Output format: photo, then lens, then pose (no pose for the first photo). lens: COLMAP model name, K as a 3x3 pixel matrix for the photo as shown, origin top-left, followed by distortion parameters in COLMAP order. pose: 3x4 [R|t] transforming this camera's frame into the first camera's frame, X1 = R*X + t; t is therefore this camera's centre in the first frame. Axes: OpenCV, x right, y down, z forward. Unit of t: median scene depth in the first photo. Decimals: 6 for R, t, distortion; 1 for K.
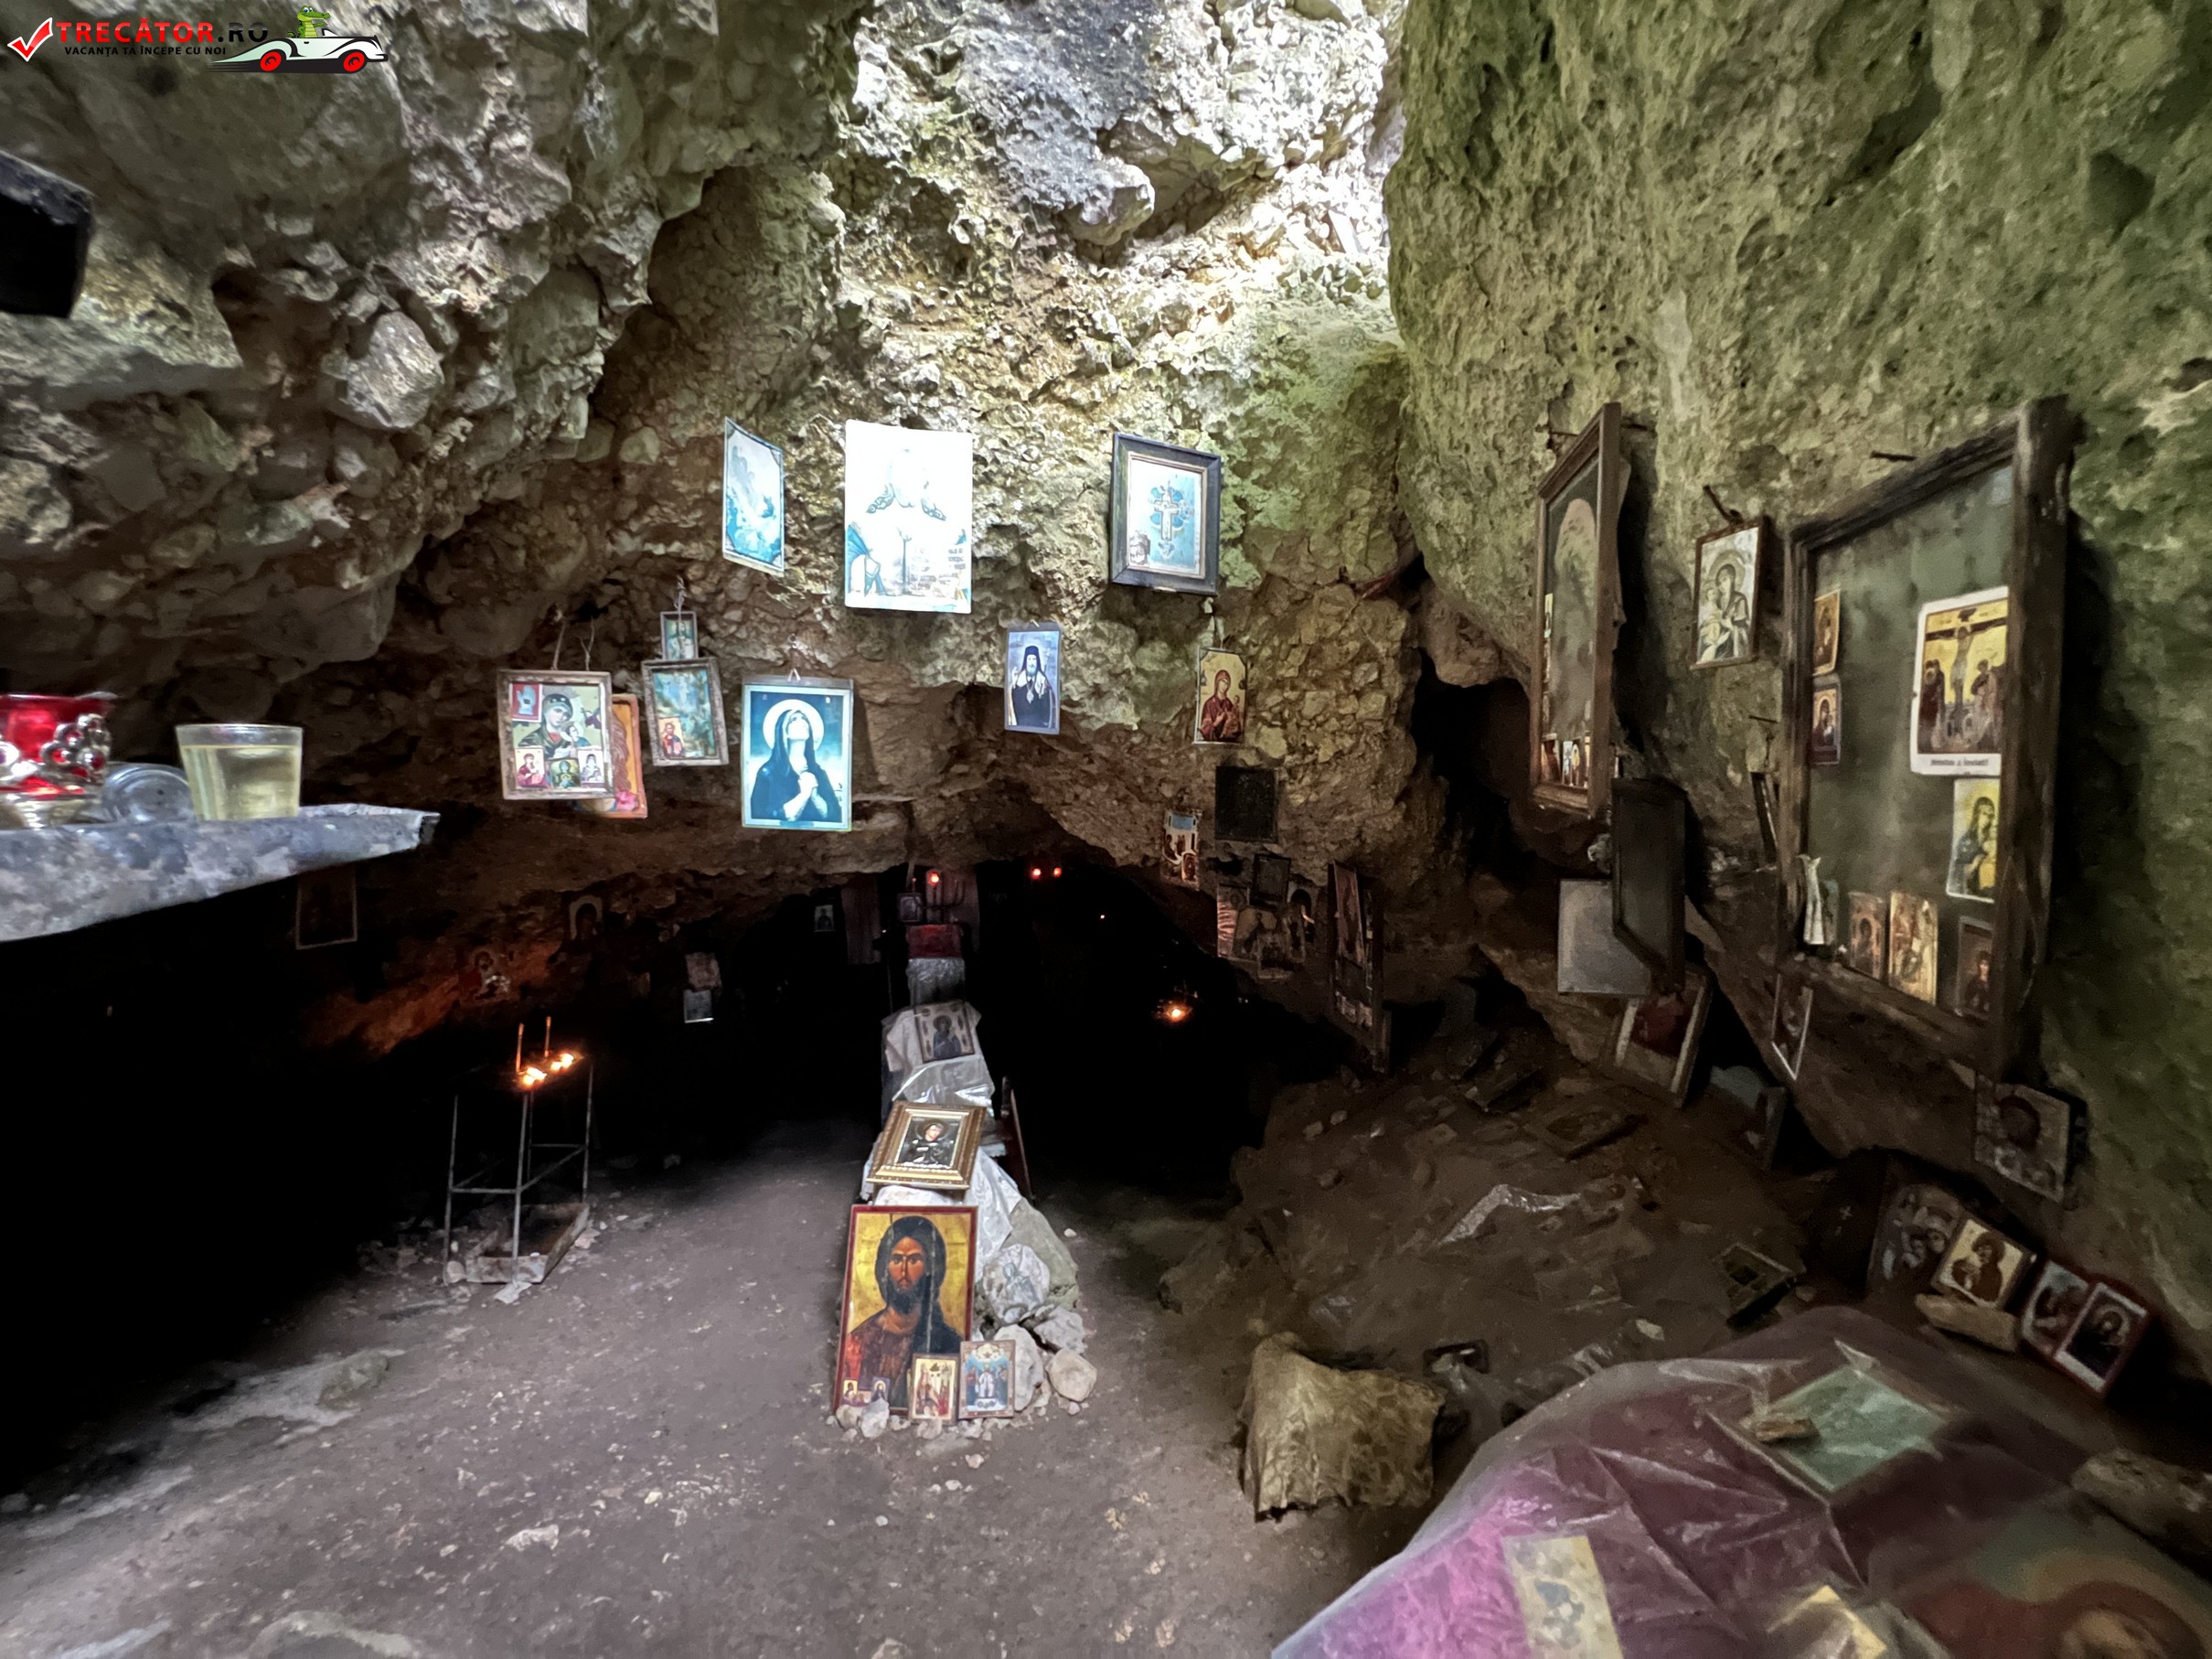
lens RADIAL K [[891.4, 0, 1106.0], [0, 891.4, 829.5], [0, 0, 1]] dist [-0.022037, 0.005740]
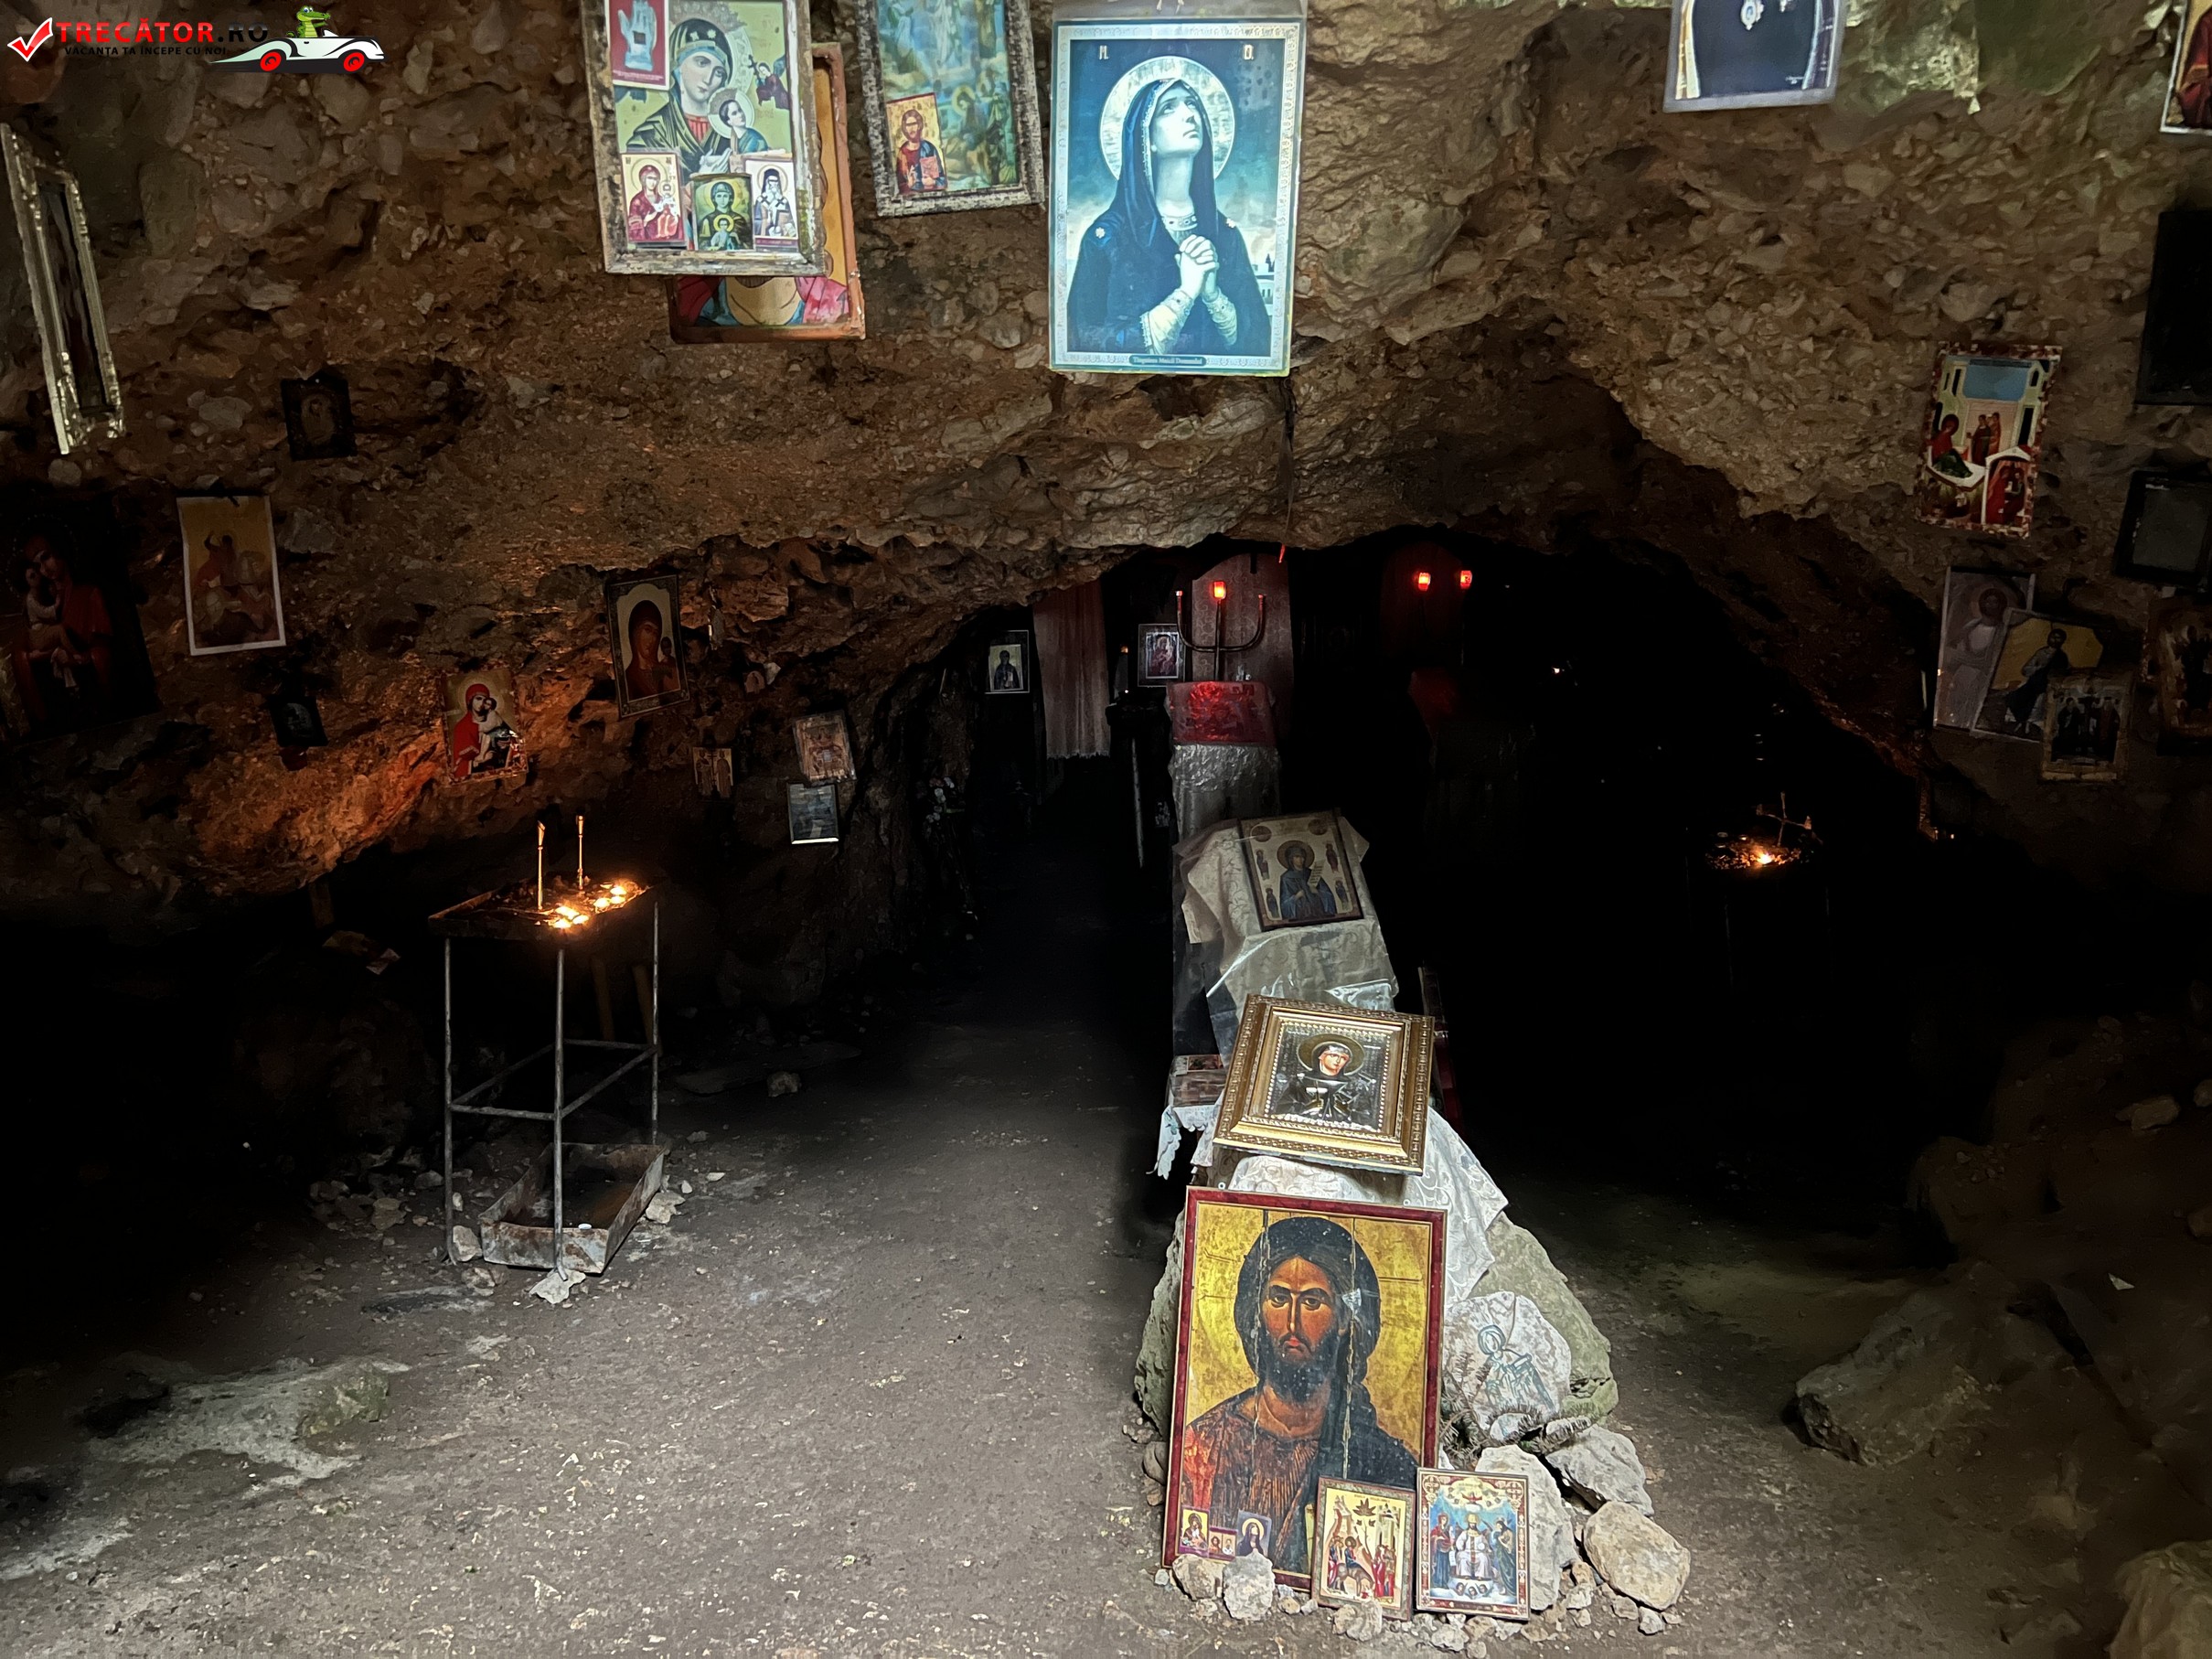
lens RADIAL K [[1715.0, 0, 1106.0], [0, 1715.0, 829.5], [0, 0, 1]] dist [0.003436, -0.005794]
pose [[0.973791, 0.037675, -0.224303, -0.123709], [0.003651, 0.983469, 0.181038, 0.047921], [0.227416, -0.177112, 0.957556, 0.093131]]
